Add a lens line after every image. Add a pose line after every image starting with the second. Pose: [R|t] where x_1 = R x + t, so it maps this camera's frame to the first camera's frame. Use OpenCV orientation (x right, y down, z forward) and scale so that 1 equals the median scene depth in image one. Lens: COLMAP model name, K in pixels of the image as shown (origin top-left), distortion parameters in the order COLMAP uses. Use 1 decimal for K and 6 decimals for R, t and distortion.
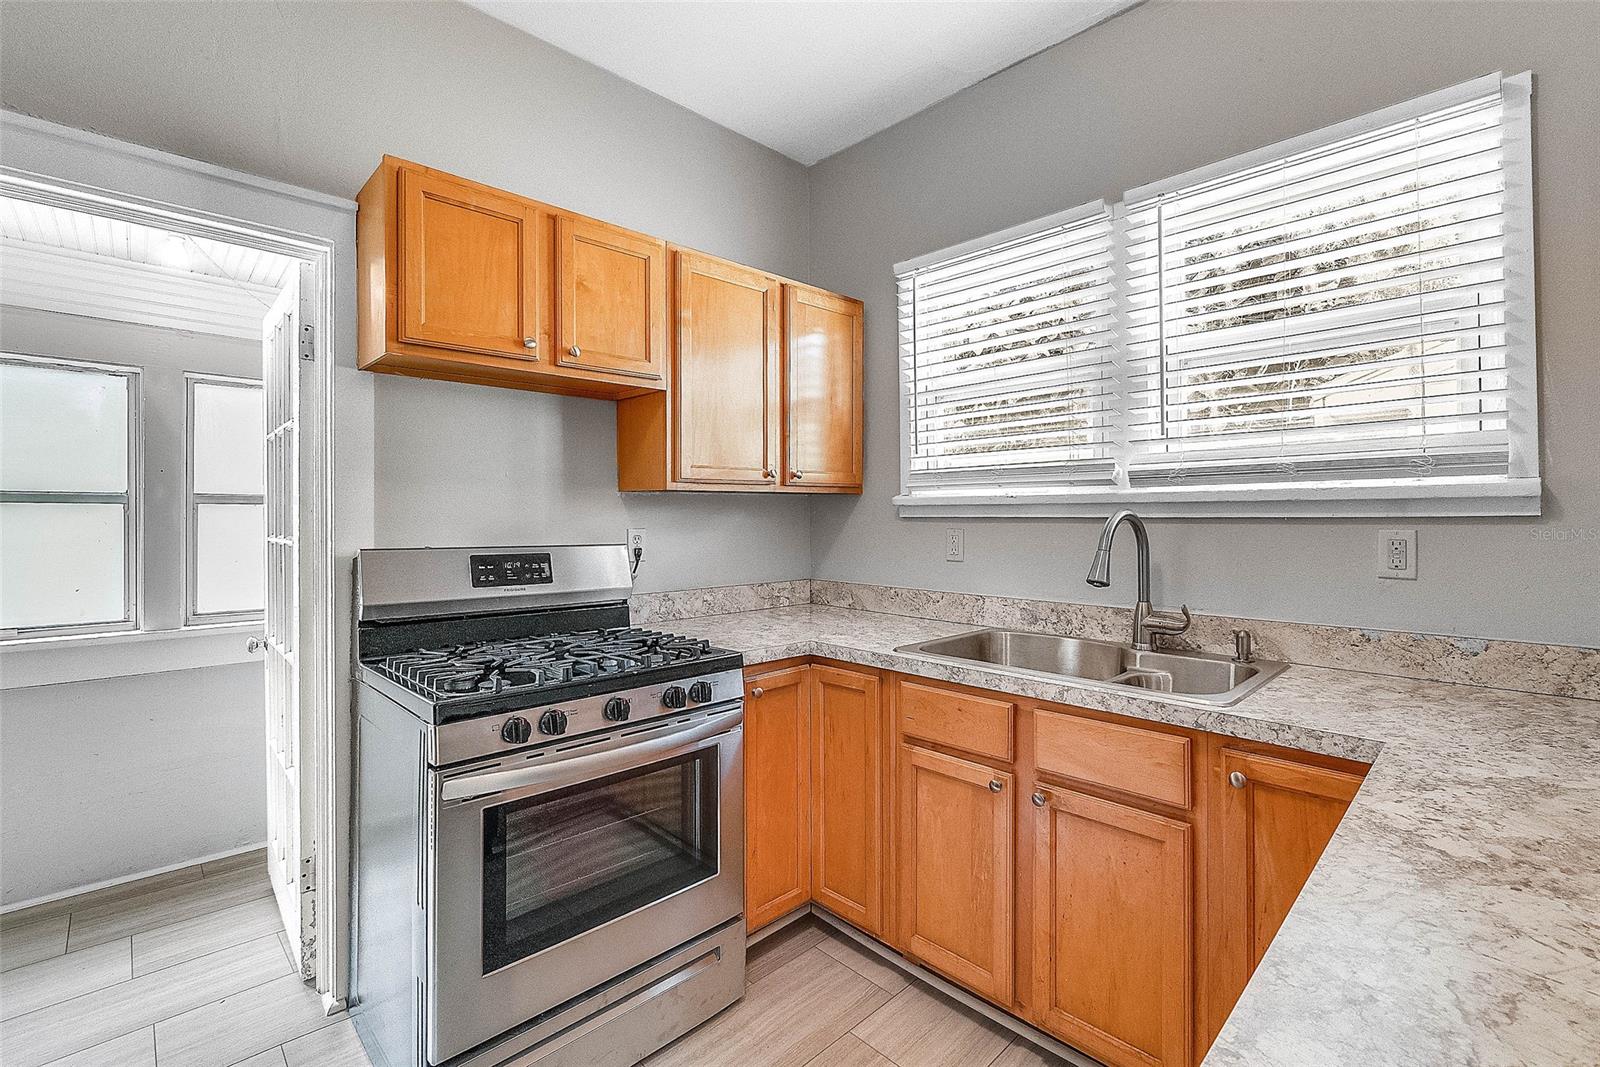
lens RADIAL K [[696.9, 0, 805.5], [0, 696.9, 525.3], [0, 0, 1]] dist [0.002034, -0.000001]
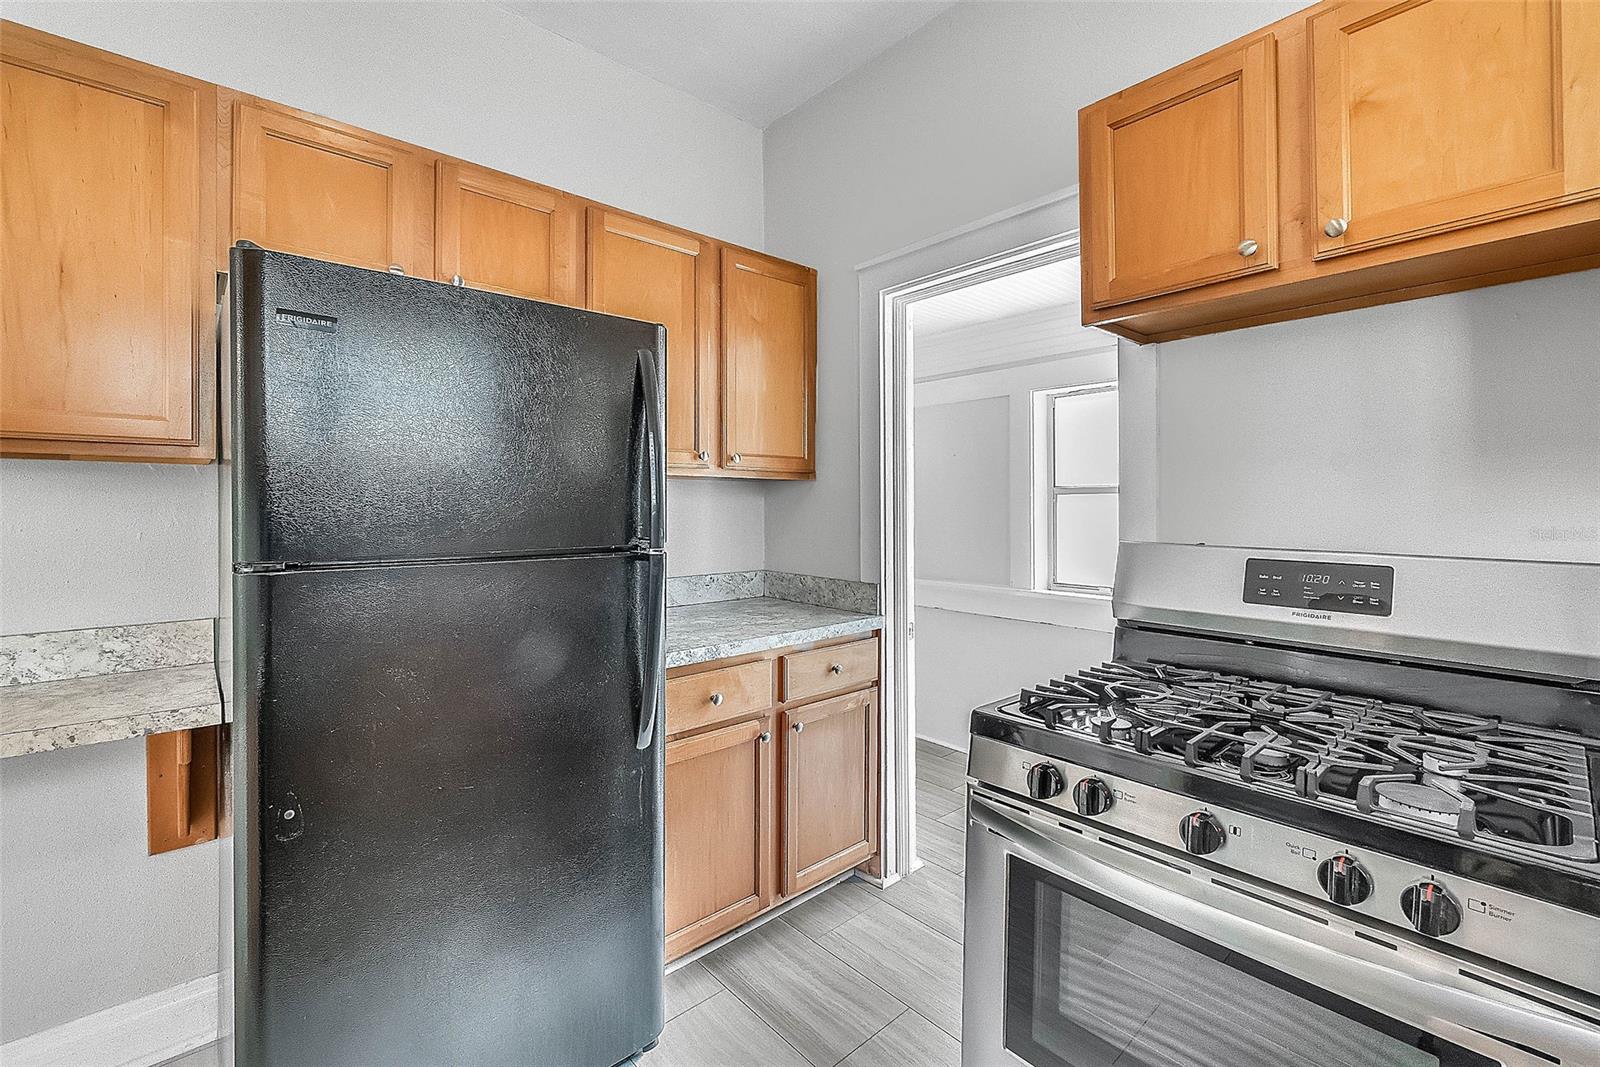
lens RADIAL K [[683.7, 0, 800.0], [0, 683.7, 533.5], [0, 0, 1]] dist [-0.000687, -0.000142]
pose [[-0.038822, 0.048115, -0.998087, 0.271743], [-0.000183, 0.998840, 0.048158, -0.019412], [0.999246, 0.002052, -0.038768, 0.557994]]
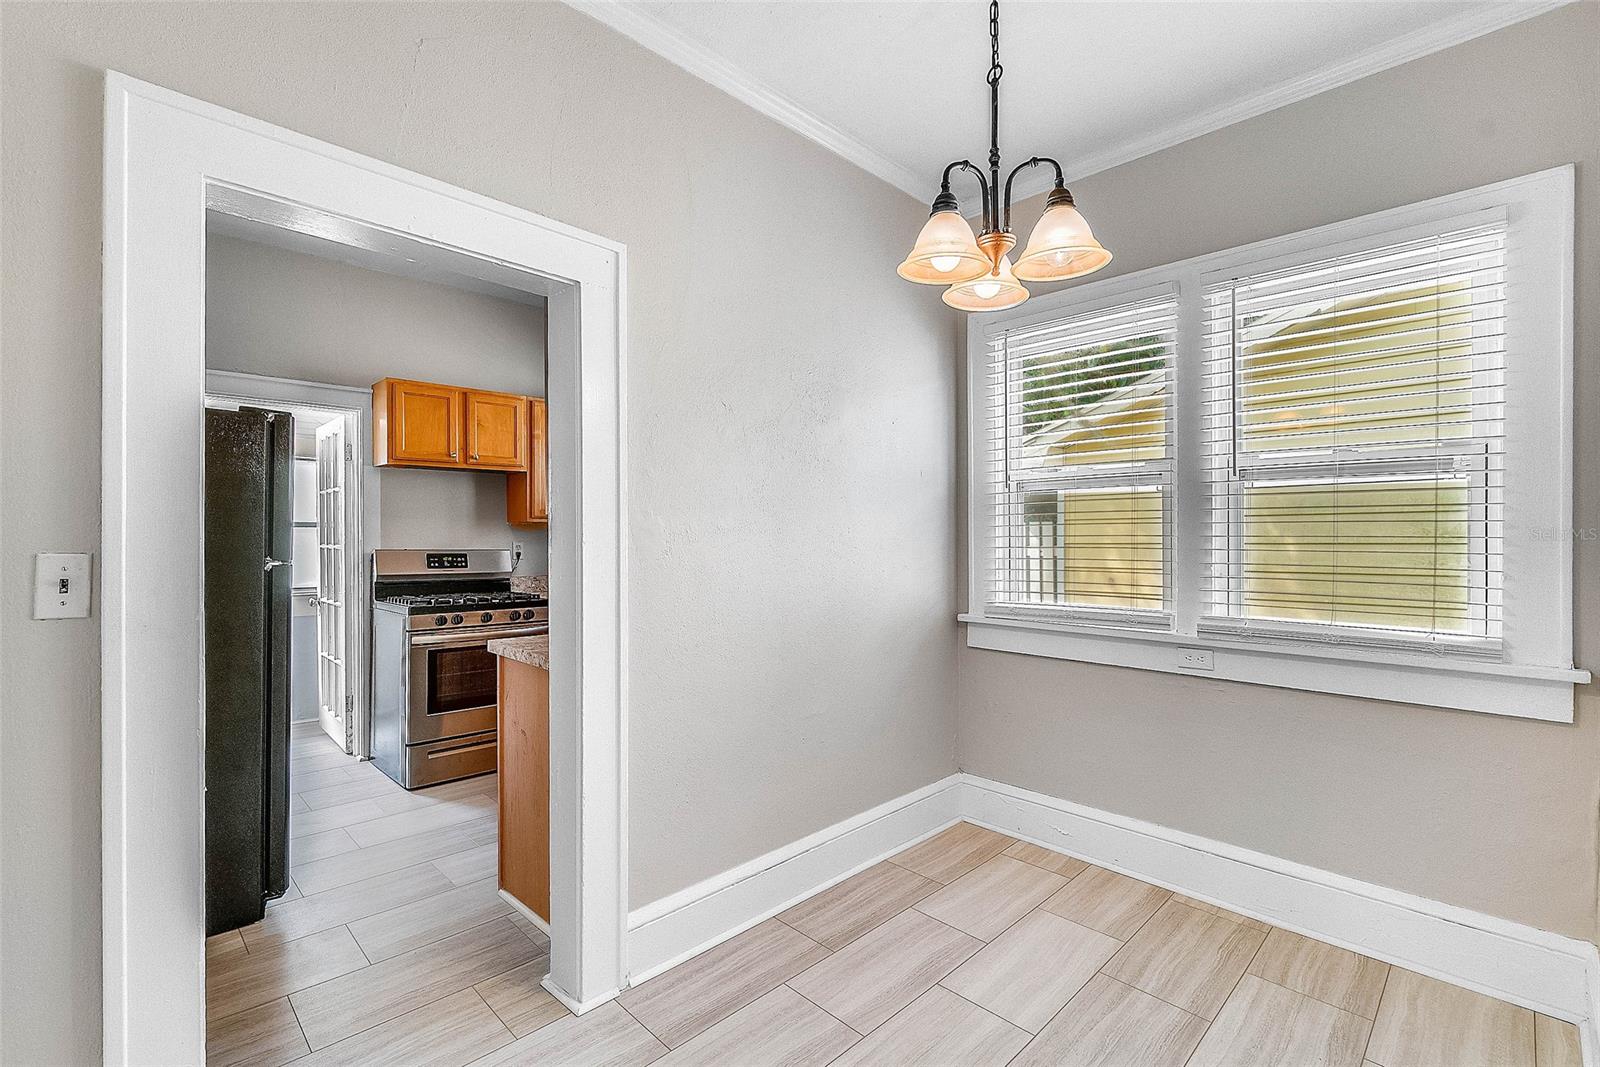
lens RADIAL K [[705.4, 0, 804.5], [0, 705.4, 553.3], [0, 0, 1]] dist [0.000304, 0.000029]
pose [[0.999845, 0.004900, 0.016896, 0.630638], [-0.005115, 0.999906, 0.012723, 0.010294], [-0.016832, -0.012808, 0.999776, -1.158063]]
